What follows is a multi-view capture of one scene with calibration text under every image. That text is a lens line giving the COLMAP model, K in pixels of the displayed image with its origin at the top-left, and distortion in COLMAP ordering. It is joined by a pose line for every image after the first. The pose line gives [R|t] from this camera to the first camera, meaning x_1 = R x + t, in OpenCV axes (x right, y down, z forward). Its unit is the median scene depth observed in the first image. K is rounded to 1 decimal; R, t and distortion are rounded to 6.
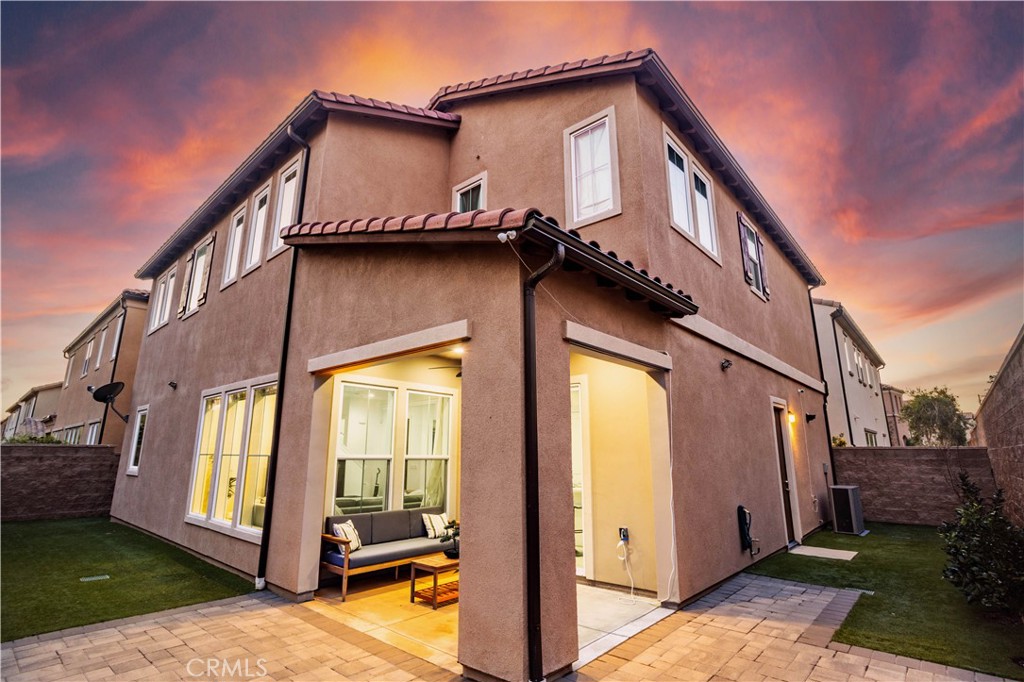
lens RADIAL K [[492.6, 0, 512.0], [0, 492.6, 341.0], [0, 0, 1]] dist [-0.060967, 0.032316]
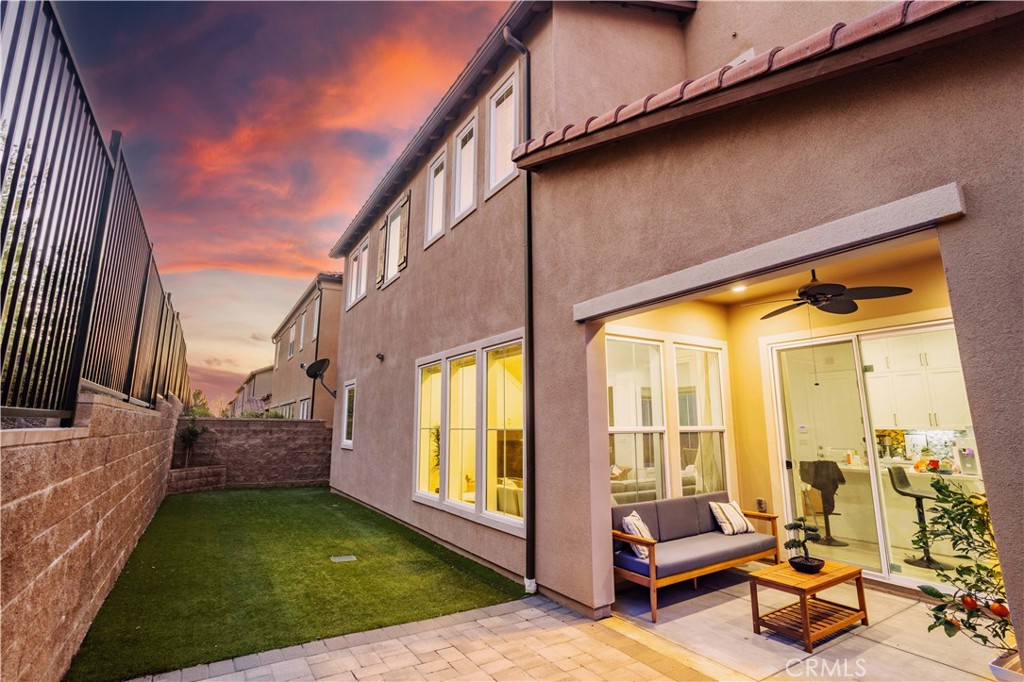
lens RADIAL K [[492.6, 0, 512.0], [0, 492.6, 341.0], [0, 0, 1]] dist [-0.060967, 0.032316]
pose [[0.958975, -0.048903, -0.279240, -0.220998], [0.064057, 0.996913, 0.045400, 0.040212], [0.276157, -0.061424, 0.959148, 0.169817]]
